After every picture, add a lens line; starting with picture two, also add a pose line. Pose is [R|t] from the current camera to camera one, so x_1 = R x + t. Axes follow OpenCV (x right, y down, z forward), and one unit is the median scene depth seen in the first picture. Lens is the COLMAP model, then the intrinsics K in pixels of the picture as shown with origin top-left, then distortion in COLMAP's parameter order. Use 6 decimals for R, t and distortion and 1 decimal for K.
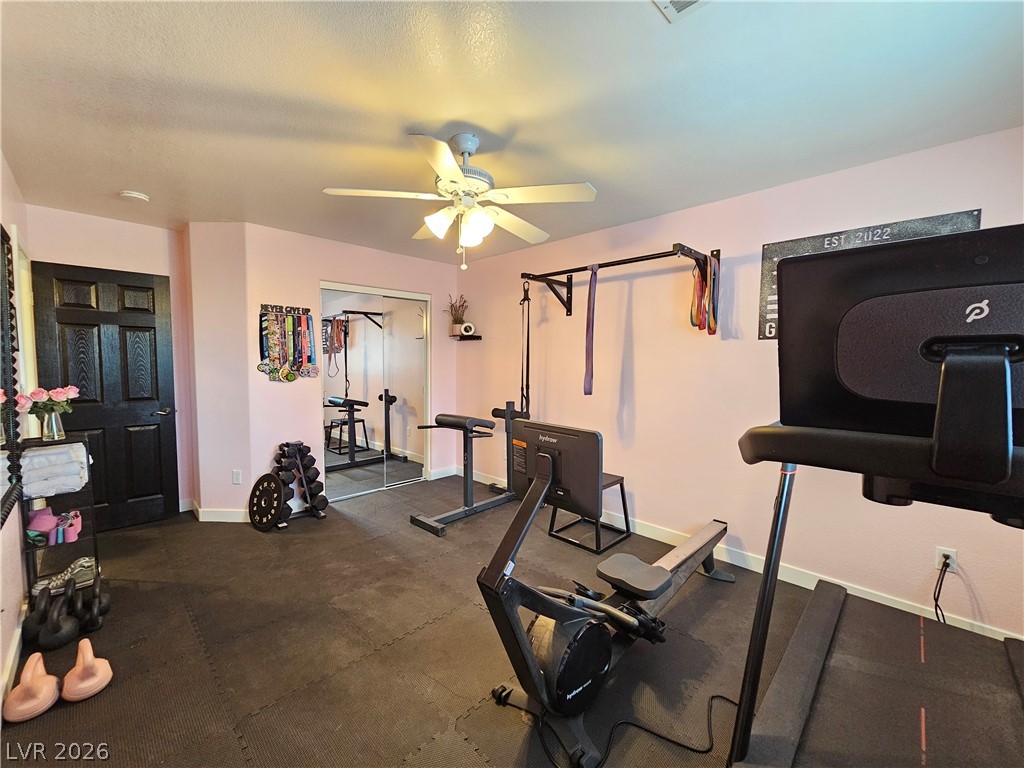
lens RADIAL K [[421.2, 0, 509.7], [0, 421.2, 386.4], [0, 0, 1]] dist [0.004567, 0.000688]
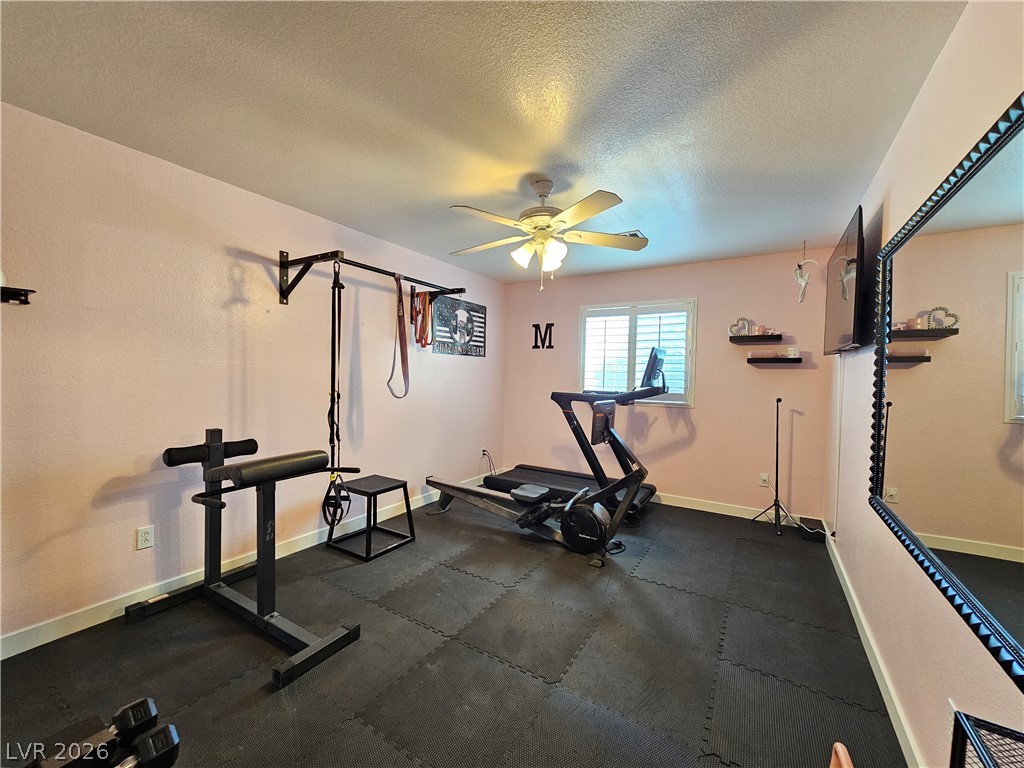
lens RADIAL K [[421.2, 0, 509.7], [0, 421.2, 386.4], [0, 0, 1]] dist [0.004567, 0.000688]
pose [[-0.224718, -0.043555, 0.973450, -0.797076], [0.036980, 0.997900, 0.053186, -0.047571], [-0.973722, 0.047950, -0.222635, 0.864724]]
